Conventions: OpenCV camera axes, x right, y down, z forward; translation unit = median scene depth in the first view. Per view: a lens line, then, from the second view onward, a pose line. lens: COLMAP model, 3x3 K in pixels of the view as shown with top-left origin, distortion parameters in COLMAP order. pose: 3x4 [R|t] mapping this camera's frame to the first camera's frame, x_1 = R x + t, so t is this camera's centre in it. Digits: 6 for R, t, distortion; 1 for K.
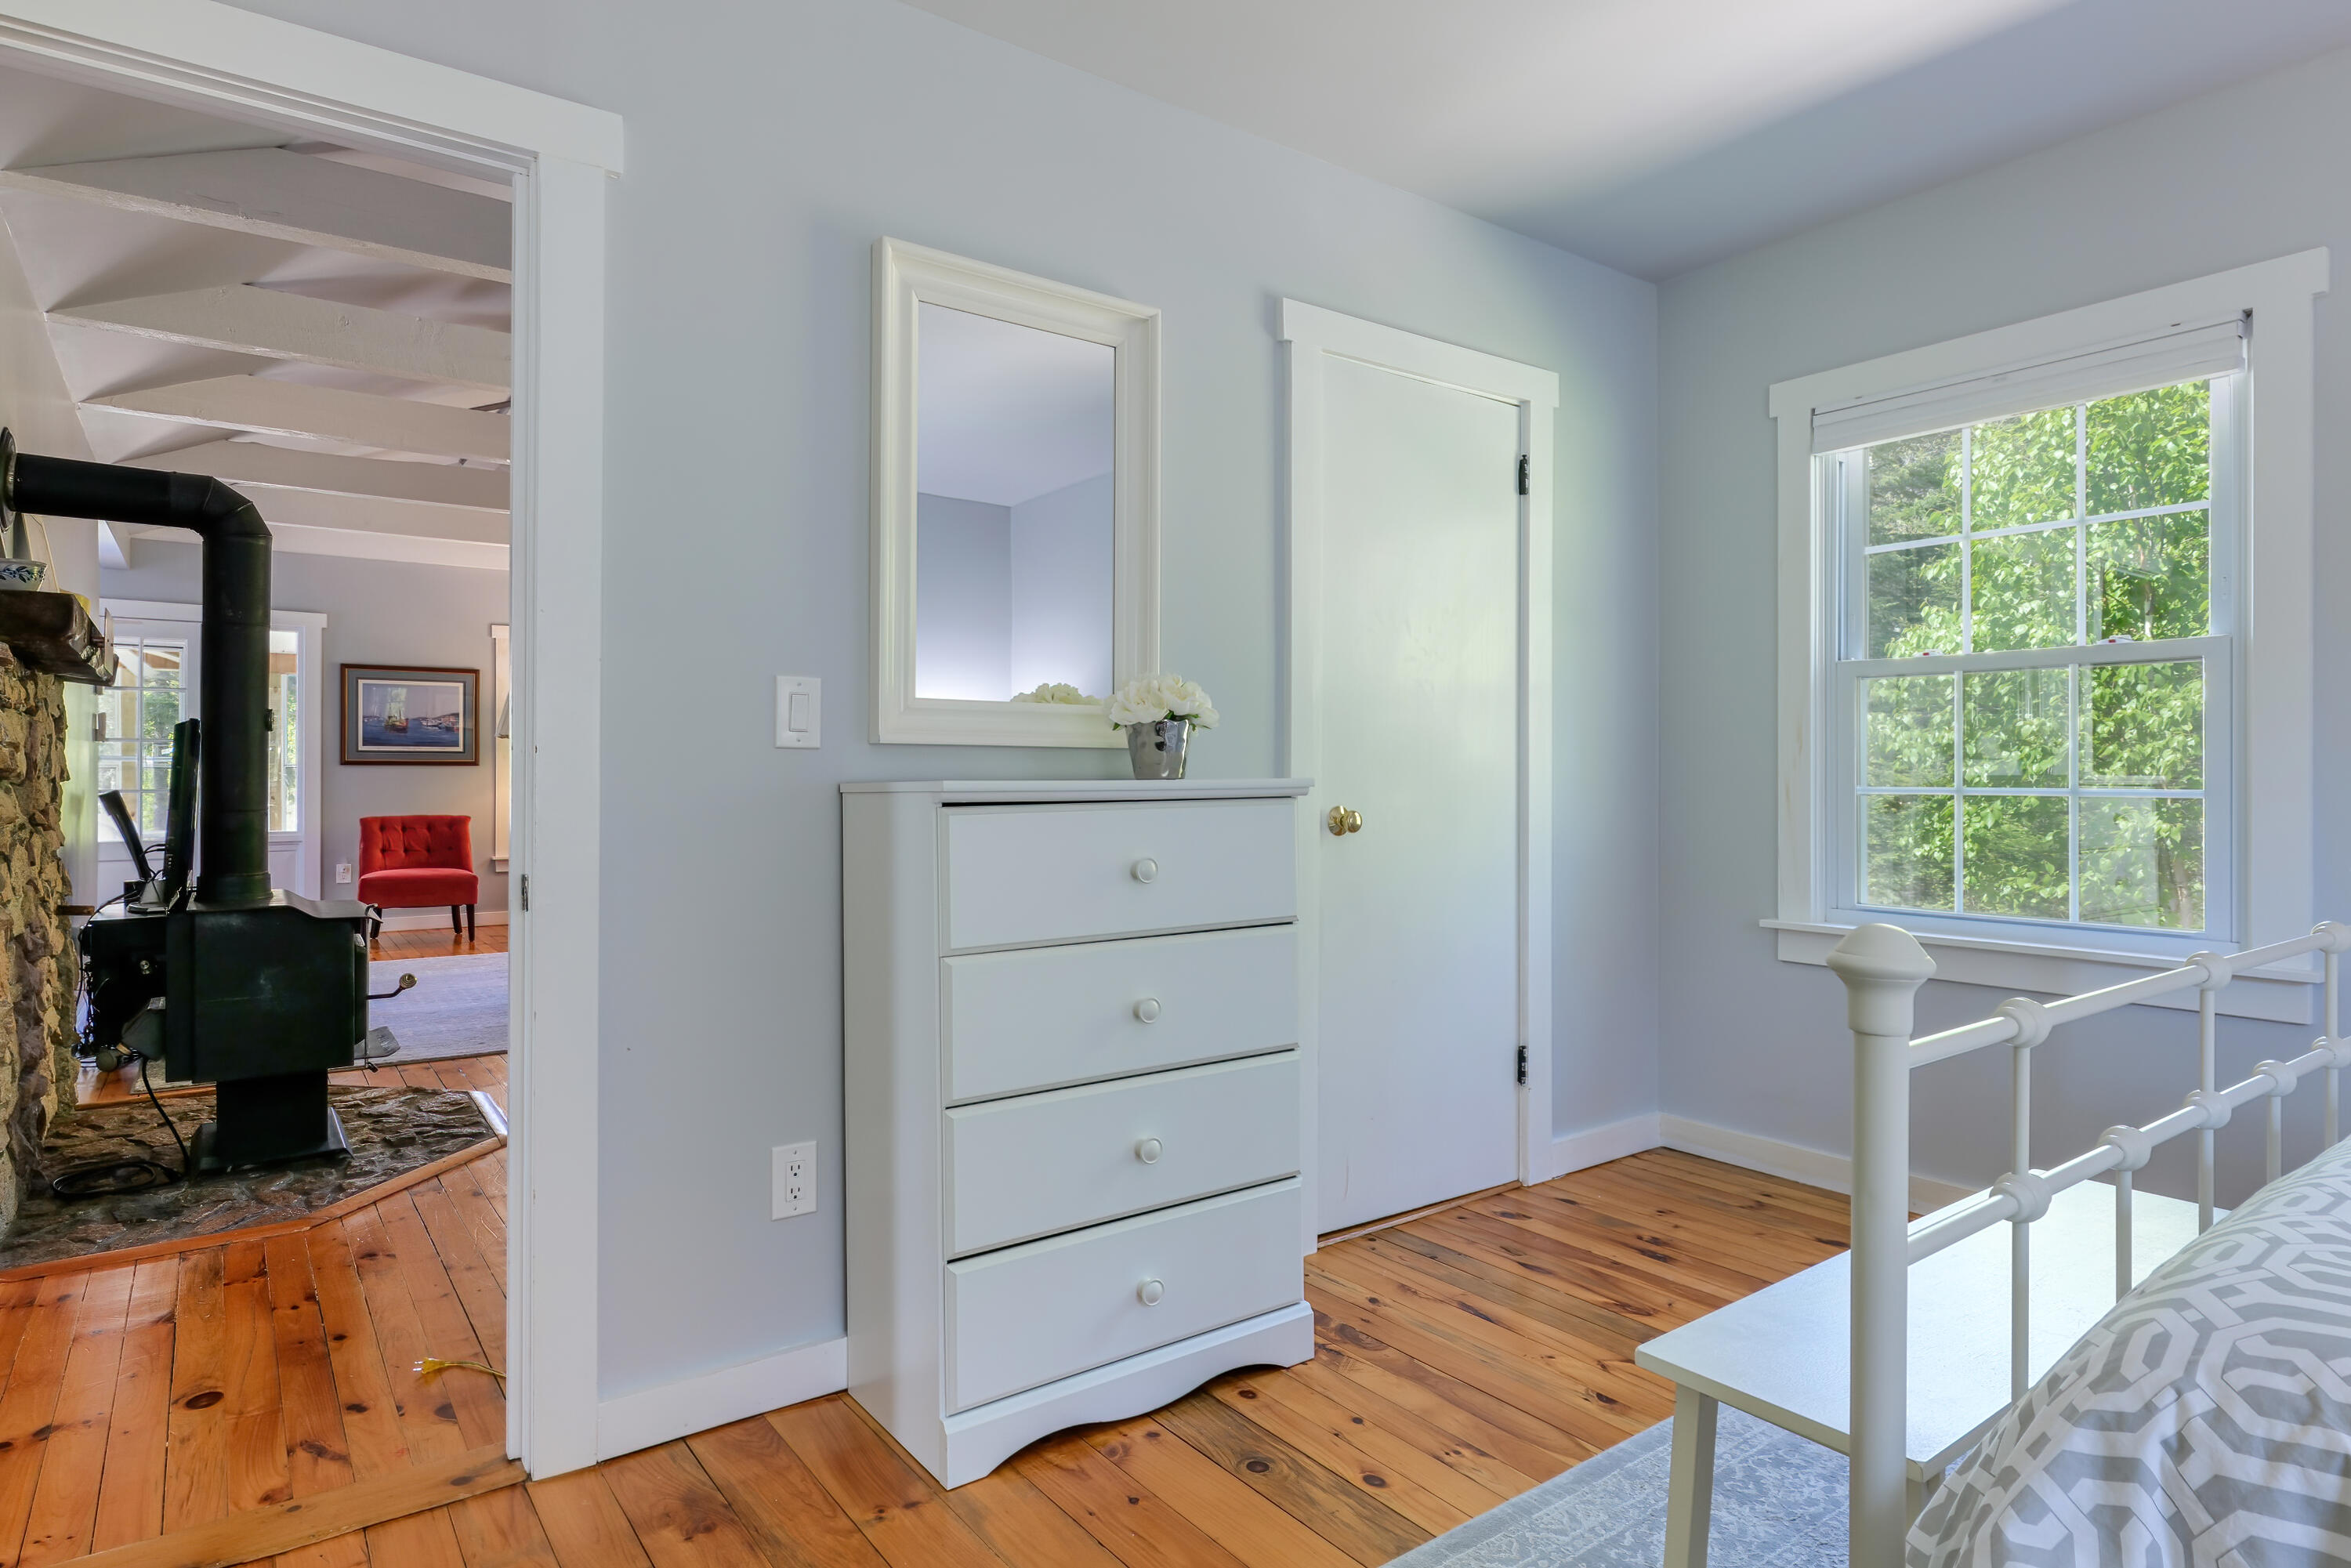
lens RADIAL K [[1294.3, 0, 1174.7], [0, 1294.3, 774.9], [0, 0, 1]] dist [-0.008042, -0.001347]
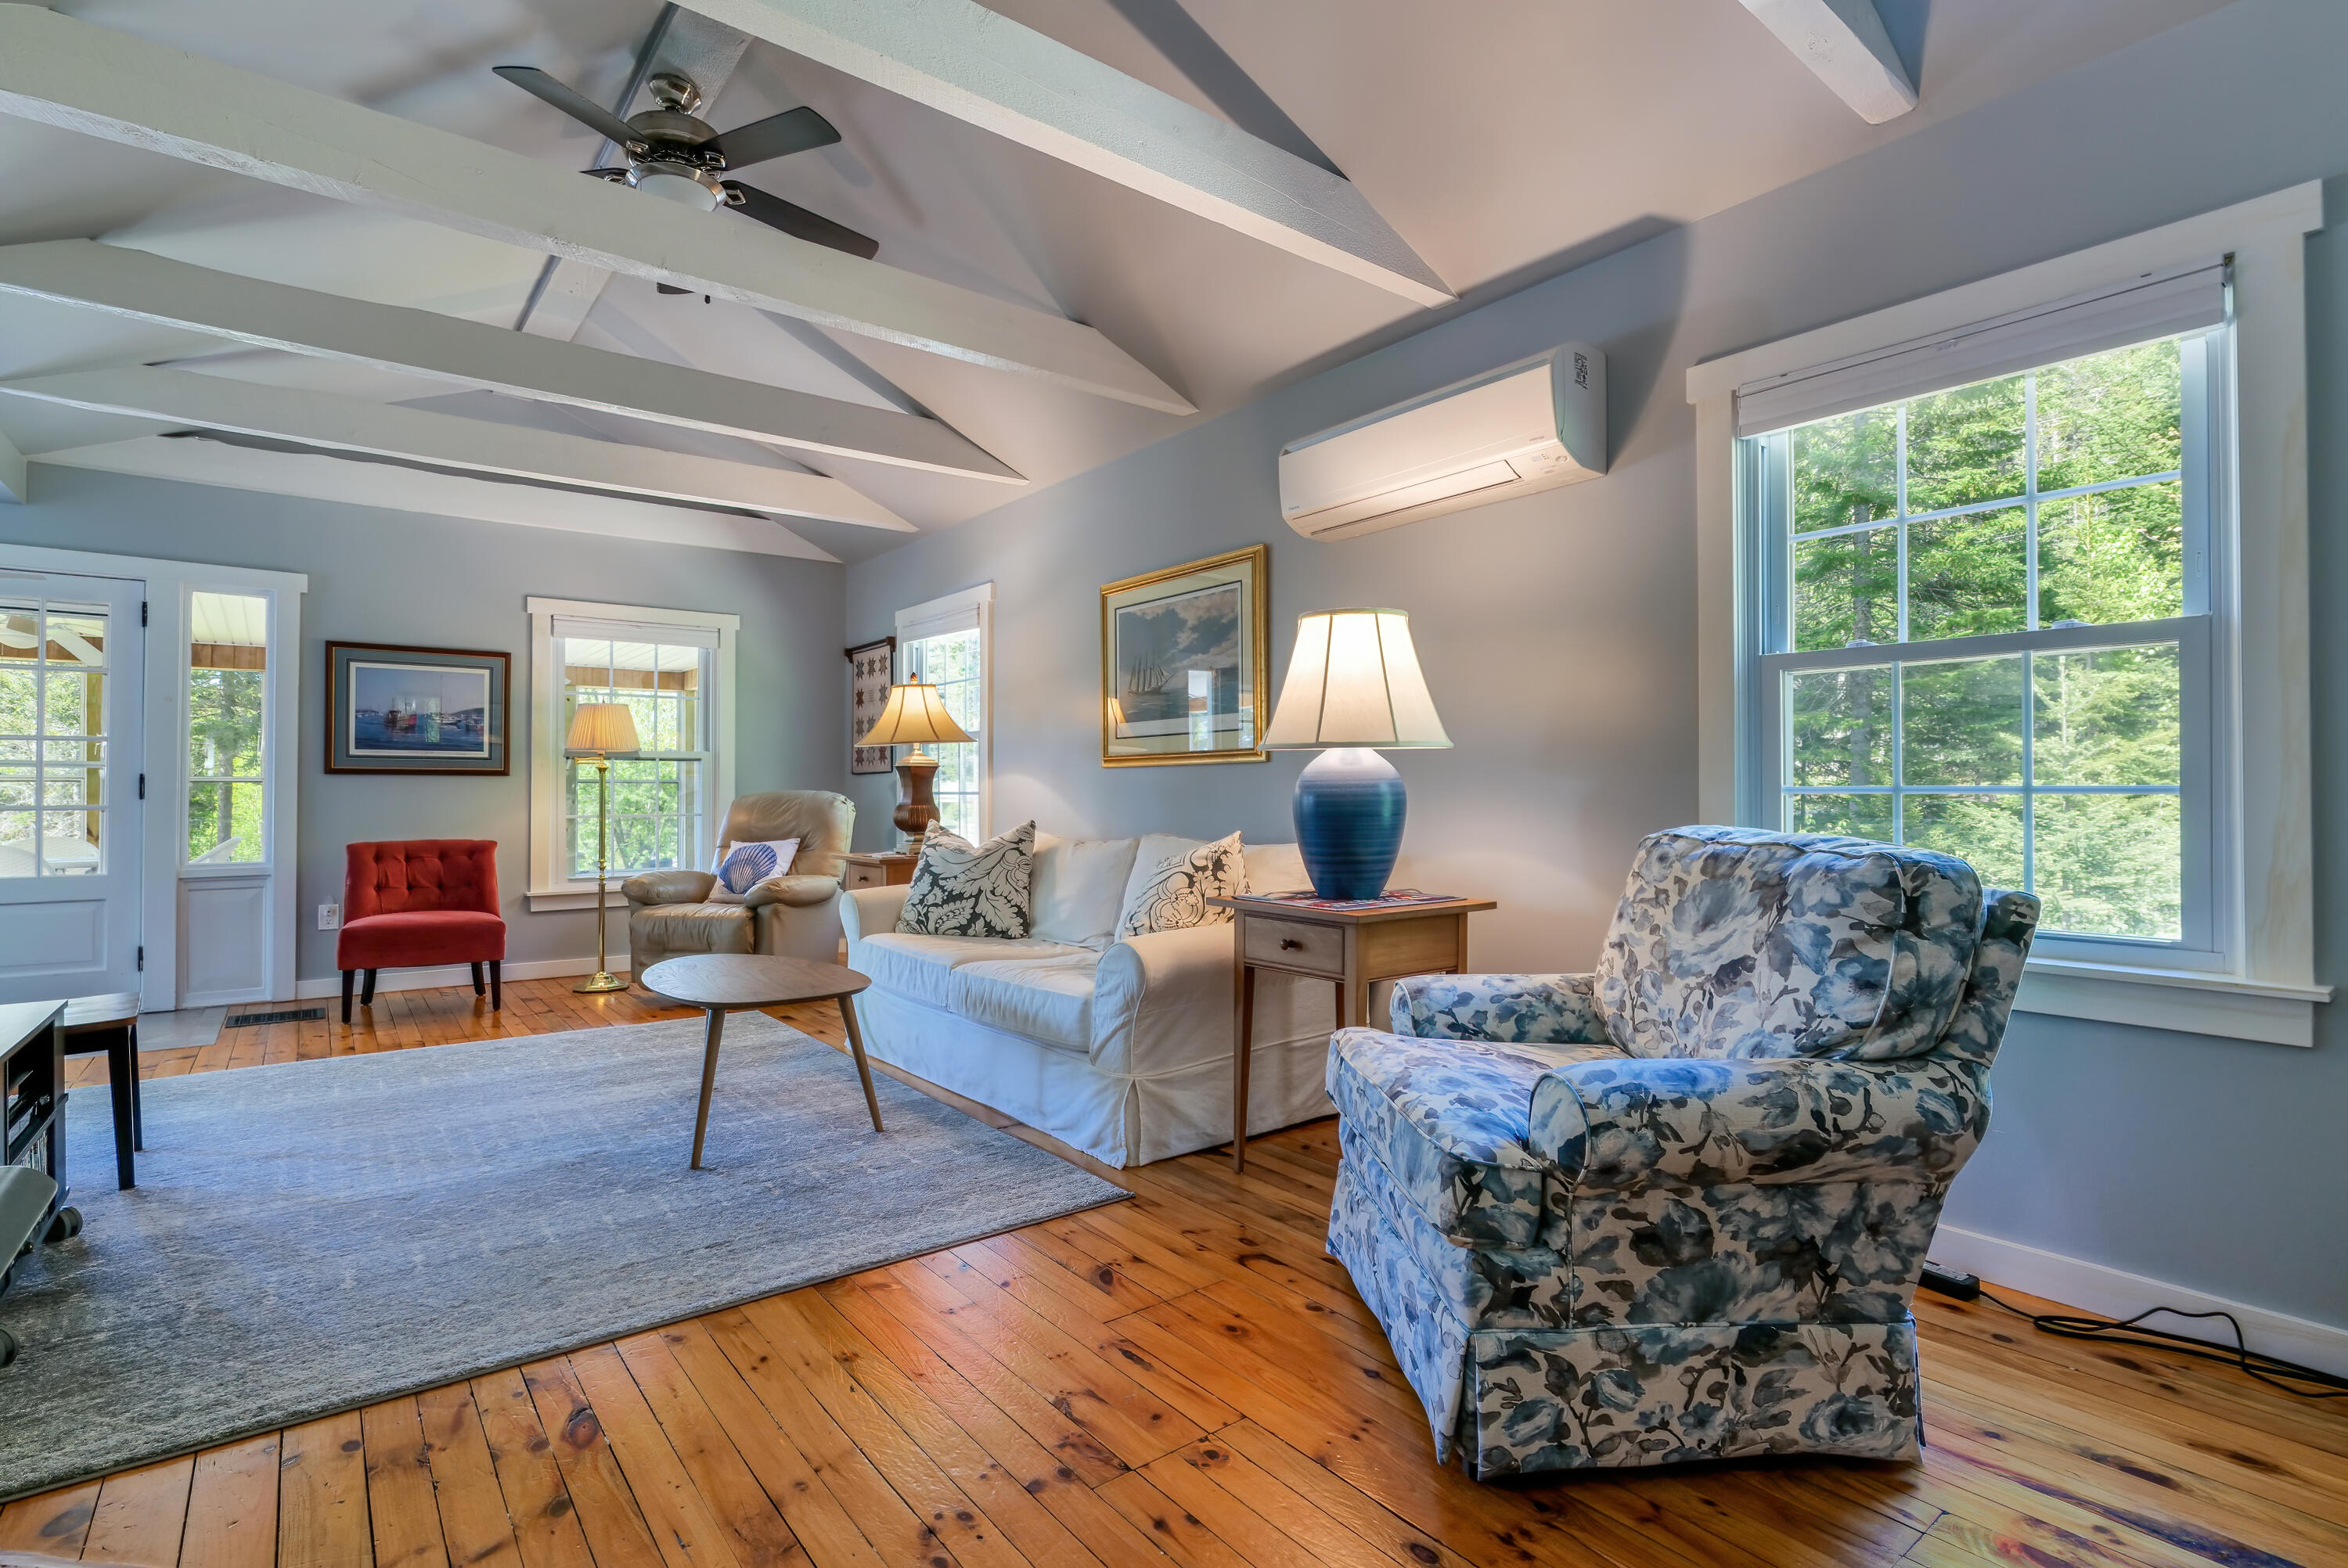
lens RADIAL K [[1103.6, 0, 1166.8], [0, 1103.6, 788.1], [0, 0, 1]] dist [-0.021420, 0.001308]
pose [[0.999355, 0.006608, 0.035288, -0.173919], [-0.006552, 0.999977, -0.001703, -0.001321], [-0.035298, 0.001471, 0.999376, 0.341388]]
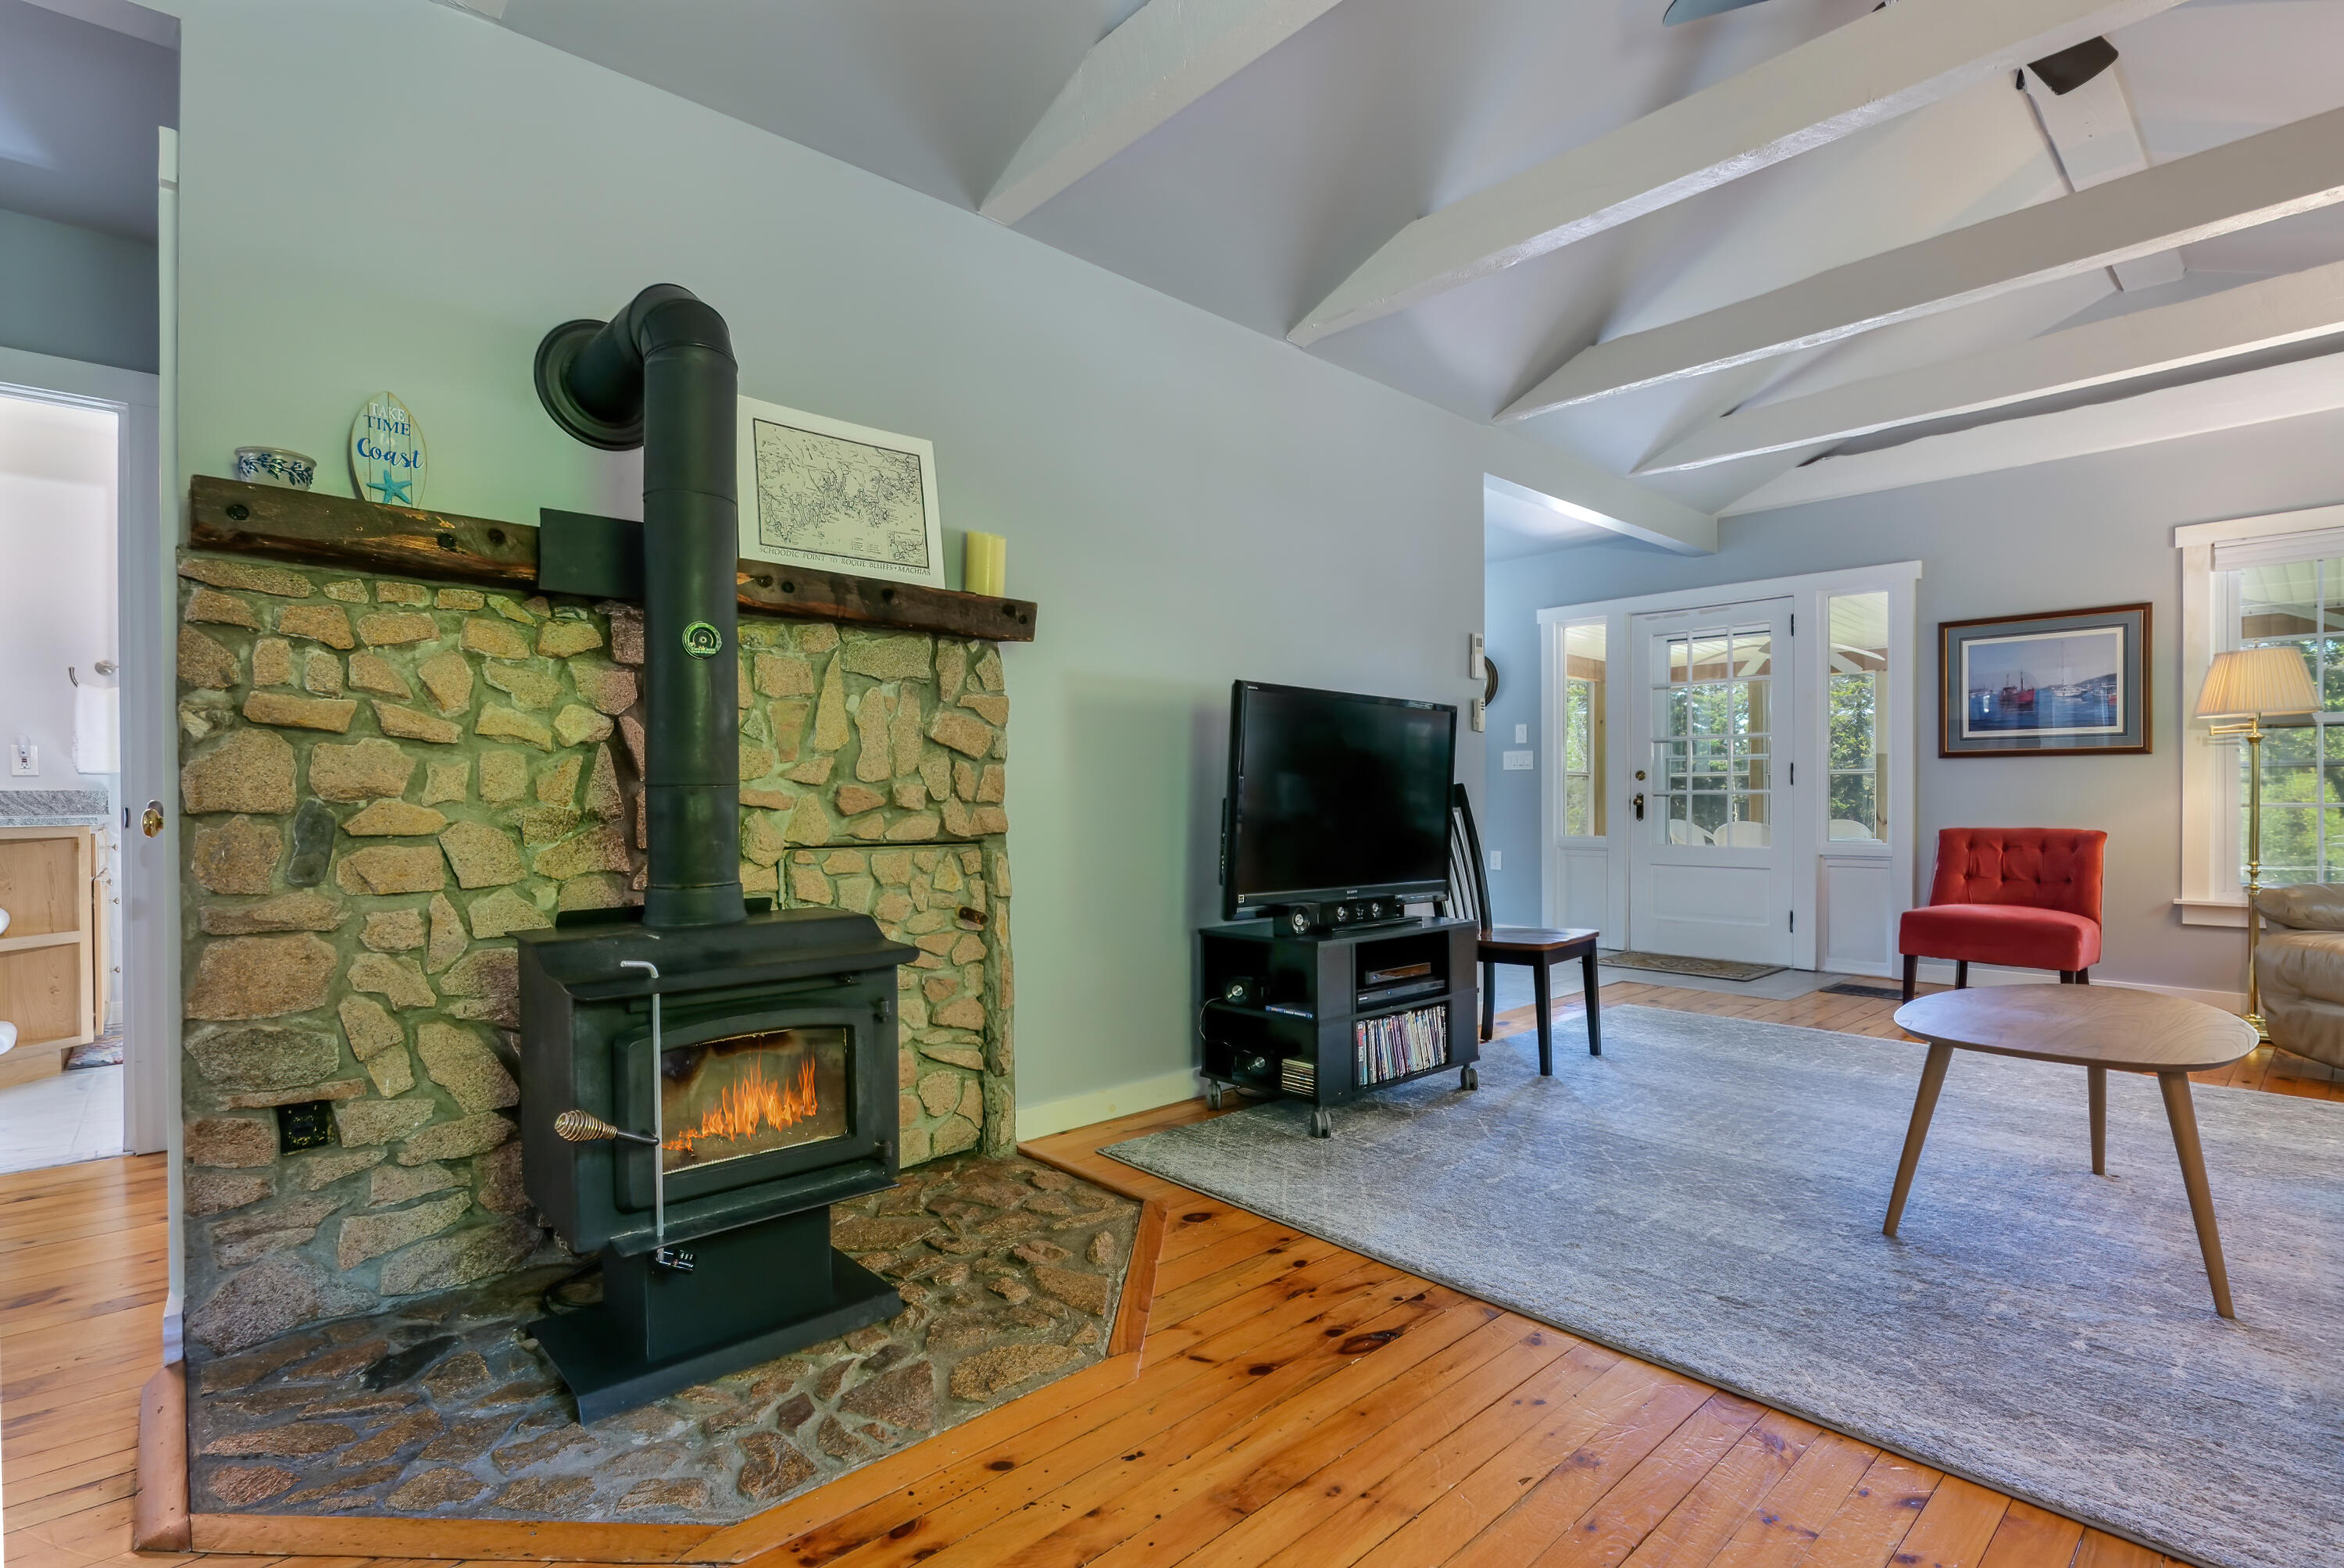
lens RADIAL K [[1101.9, 0, 1171.1], [0, 1101.9, 806.2], [0, 0, 1]] dist [-0.021420, 0.001308]
pose [[0.109791, 0.014861, -0.993844, -0.063814], [0.005434, 0.999864, 0.015552, 0.008151], [0.993940, -0.007108, 0.109695, 0.487208]]
